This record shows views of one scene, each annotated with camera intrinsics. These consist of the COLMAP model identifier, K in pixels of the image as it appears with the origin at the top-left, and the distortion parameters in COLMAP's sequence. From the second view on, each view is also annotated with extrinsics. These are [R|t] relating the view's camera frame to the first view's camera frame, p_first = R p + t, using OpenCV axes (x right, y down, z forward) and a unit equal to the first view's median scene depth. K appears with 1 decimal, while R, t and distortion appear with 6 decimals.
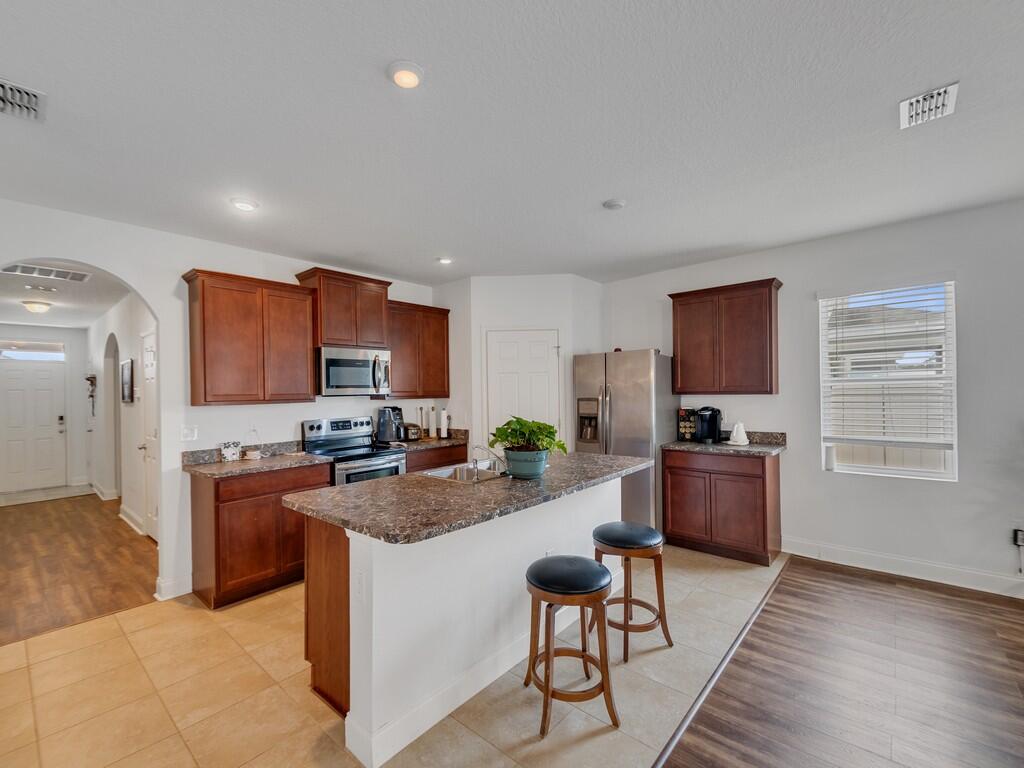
lens RADIAL K [[455.0, 0, 494.6], [0, 455.0, 390.9], [0, 0, 1]] dist [0.008929, -0.000607]
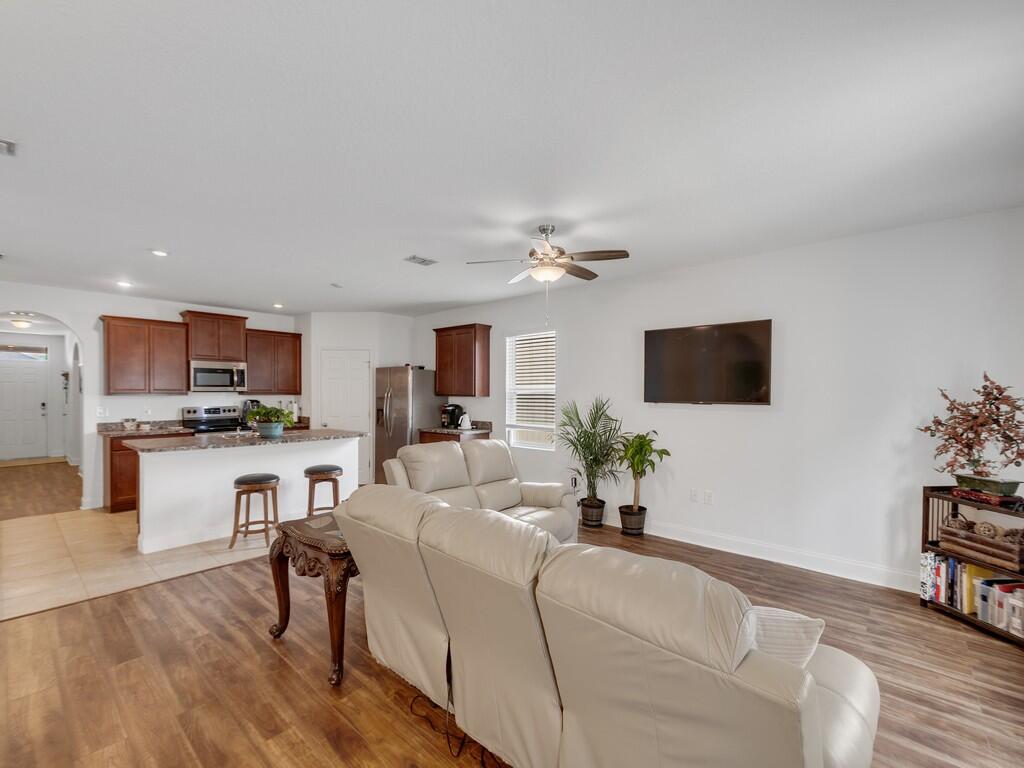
lens RADIAL K [[451.3, 0, 484.3], [0, 451.3, 397.3], [0, 0, 1]] dist [0.004481, 0.000530]
pose [[0.999697, 0.022416, -0.010197, 0.653994], [-0.022280, 0.999664, 0.013234, -0.011806], [0.010491, -0.013003, 0.999860, -0.561431]]
